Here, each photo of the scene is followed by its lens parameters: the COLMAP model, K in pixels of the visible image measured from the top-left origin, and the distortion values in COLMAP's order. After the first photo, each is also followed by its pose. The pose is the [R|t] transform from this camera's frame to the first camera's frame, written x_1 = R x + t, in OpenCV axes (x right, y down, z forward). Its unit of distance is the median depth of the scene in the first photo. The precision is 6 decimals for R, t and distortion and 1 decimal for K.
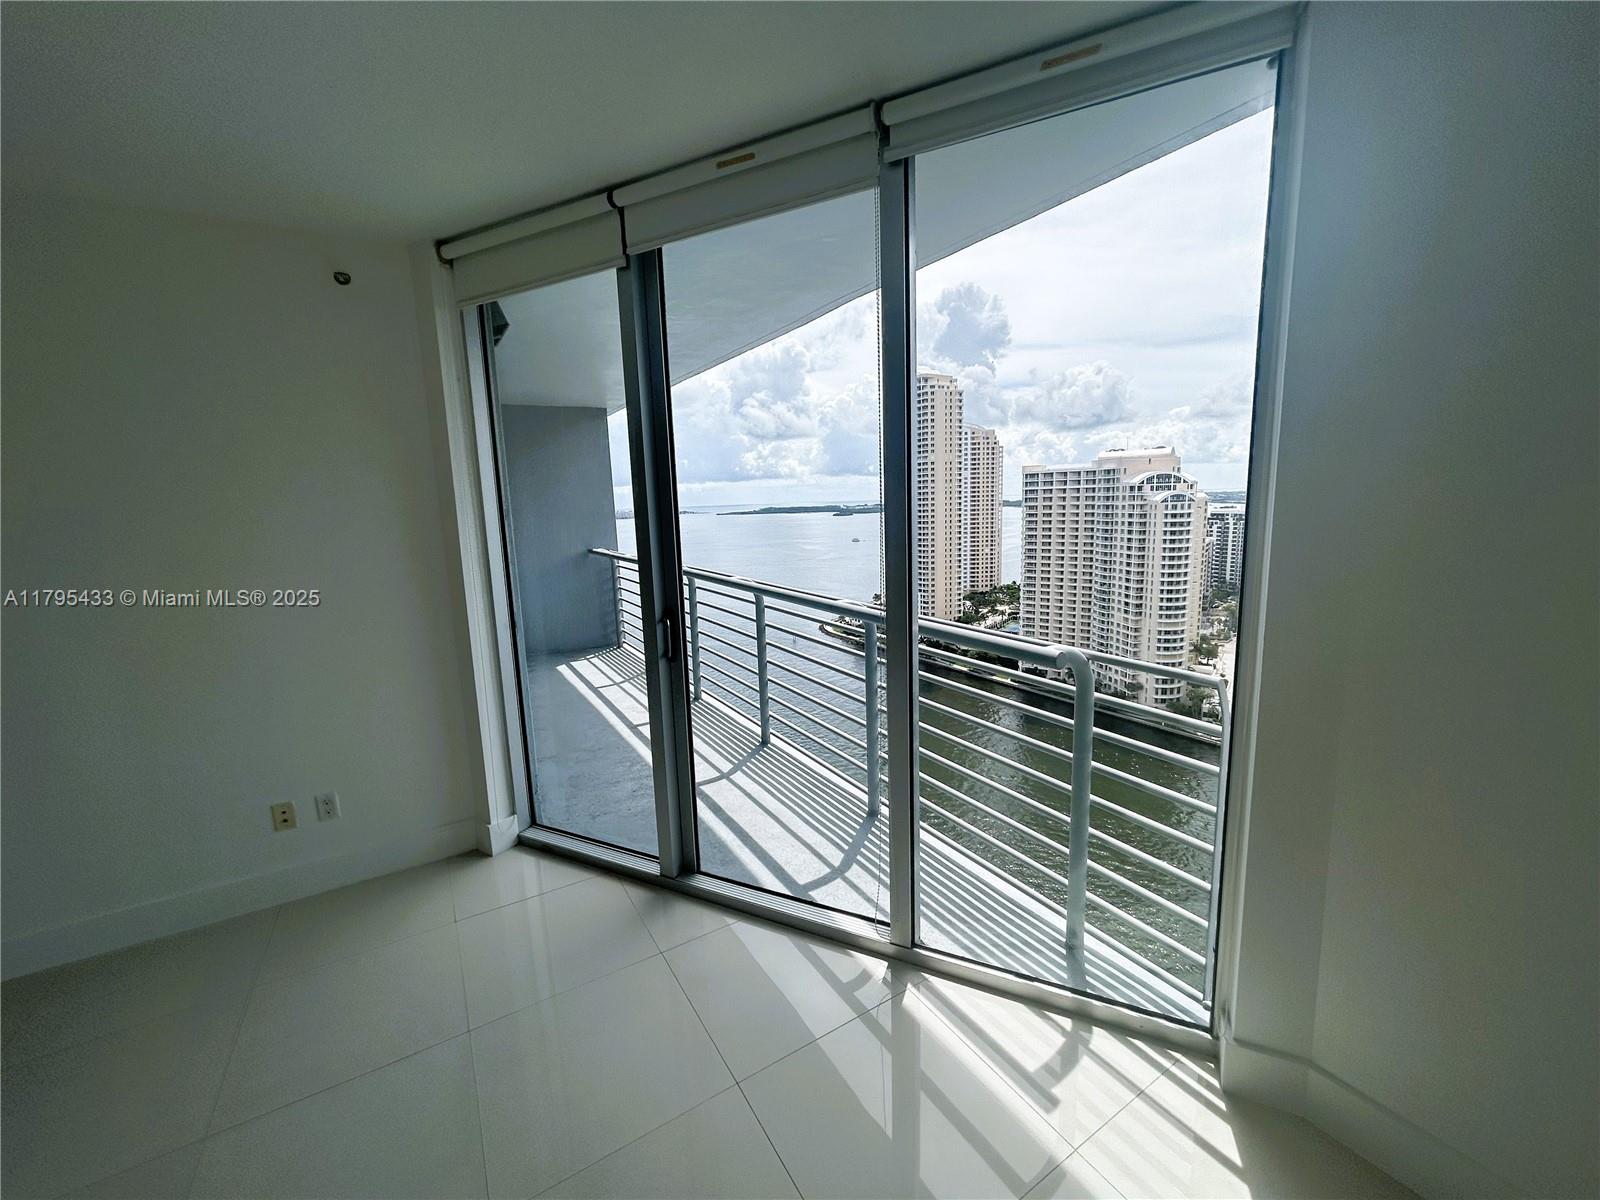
lens RADIAL K [[637.3, 0, 810.4], [0, 637.3, 601.2], [0, 0, 1]] dist [-0.002840, 0.000447]
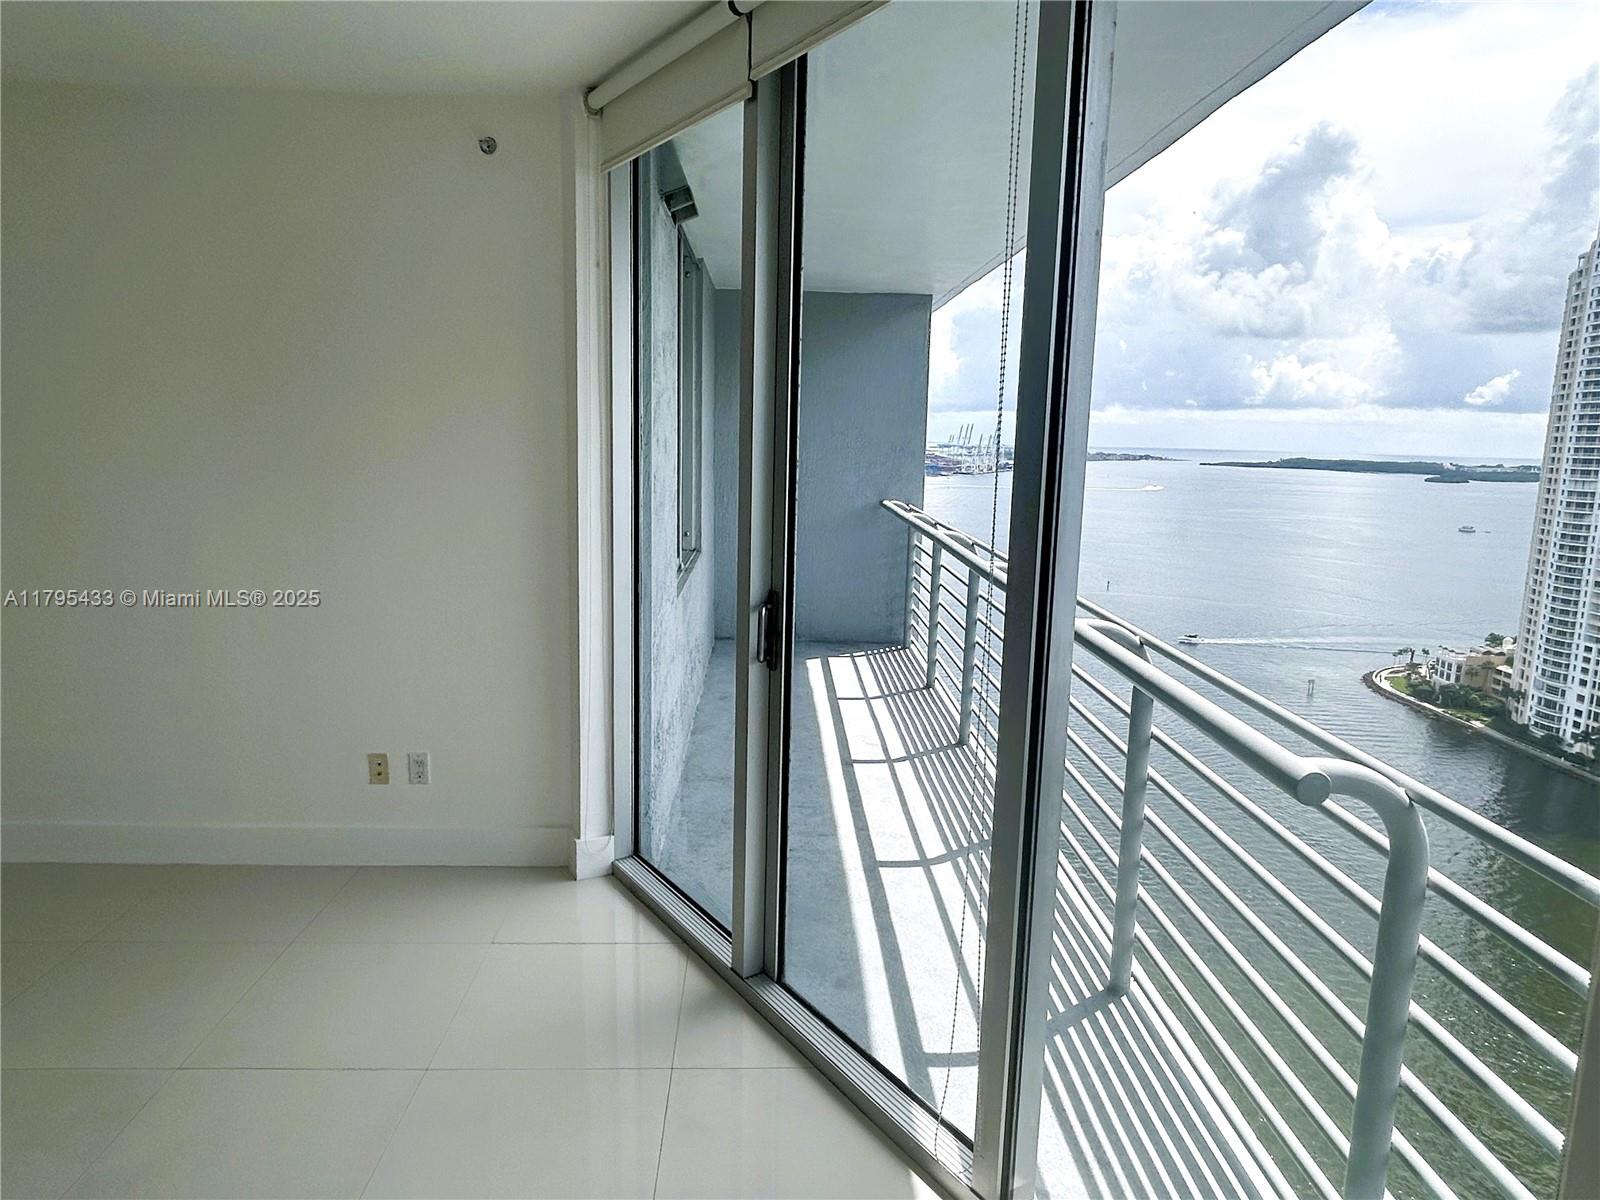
lens RADIAL K [[971.6, 0, 795.6], [0, 971.6, 600.9], [0, 0, 1]] dist [0.000522, -0.005471]
pose [[0.857504, 0.133961, -0.496731, 0.299833], [-0.128681, 0.990663, 0.045027, -0.027459], [0.498125, 0.025309, 0.866736, 0.106653]]
